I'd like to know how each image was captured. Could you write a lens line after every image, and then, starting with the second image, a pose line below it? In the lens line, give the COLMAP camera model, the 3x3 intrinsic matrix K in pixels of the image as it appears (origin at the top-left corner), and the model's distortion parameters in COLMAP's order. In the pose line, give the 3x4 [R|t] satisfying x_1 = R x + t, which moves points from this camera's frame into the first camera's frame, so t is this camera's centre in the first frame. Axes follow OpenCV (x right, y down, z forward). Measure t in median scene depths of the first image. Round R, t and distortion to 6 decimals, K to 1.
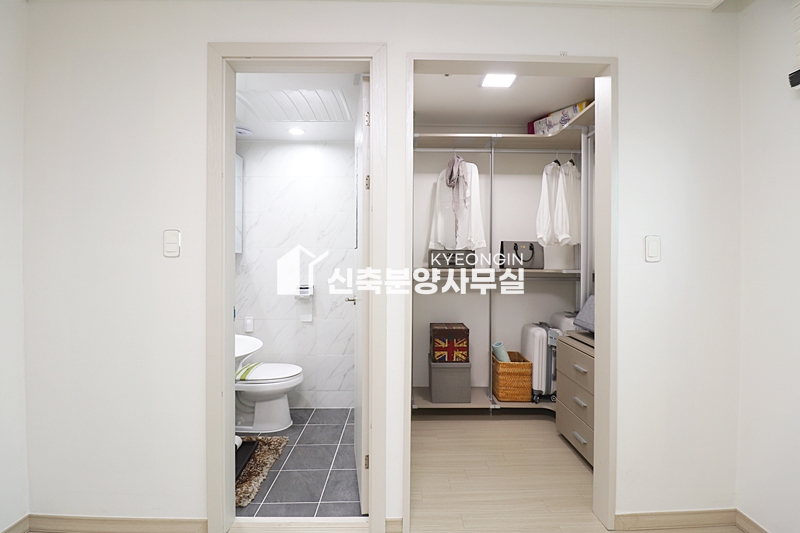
lens RADIAL K [[366.6, 0, 399.6], [0, 366.6, 261.2], [0, 0, 1]] dist [-0.027244, -0.001058]
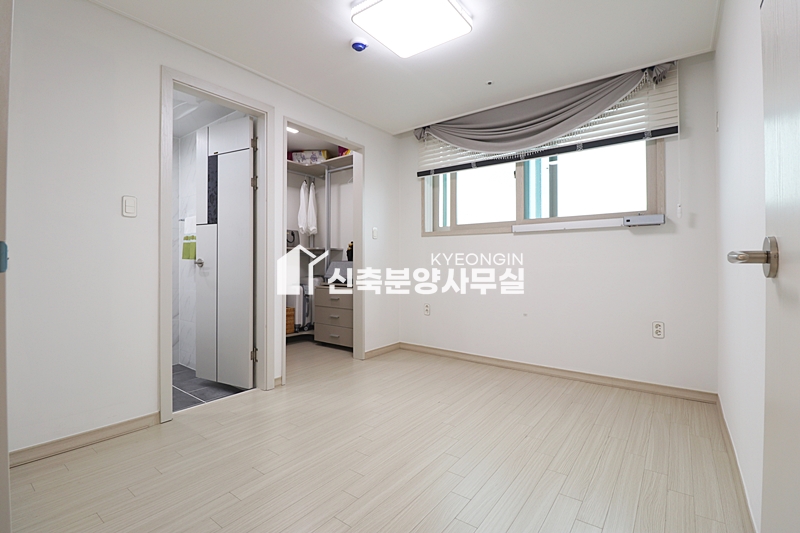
lens RADIAL K [[366.6, 0, 396.7], [0, 366.6, 264.0], [0, 0, 1]] dist [-0.027244, -0.001058]
pose [[0.617508, 0.000527, 0.786564, -0.621815], [-0.003704, 0.999991, 0.002238, 0.089098], [-0.786556, -0.004295, 0.617504, -0.325528]]
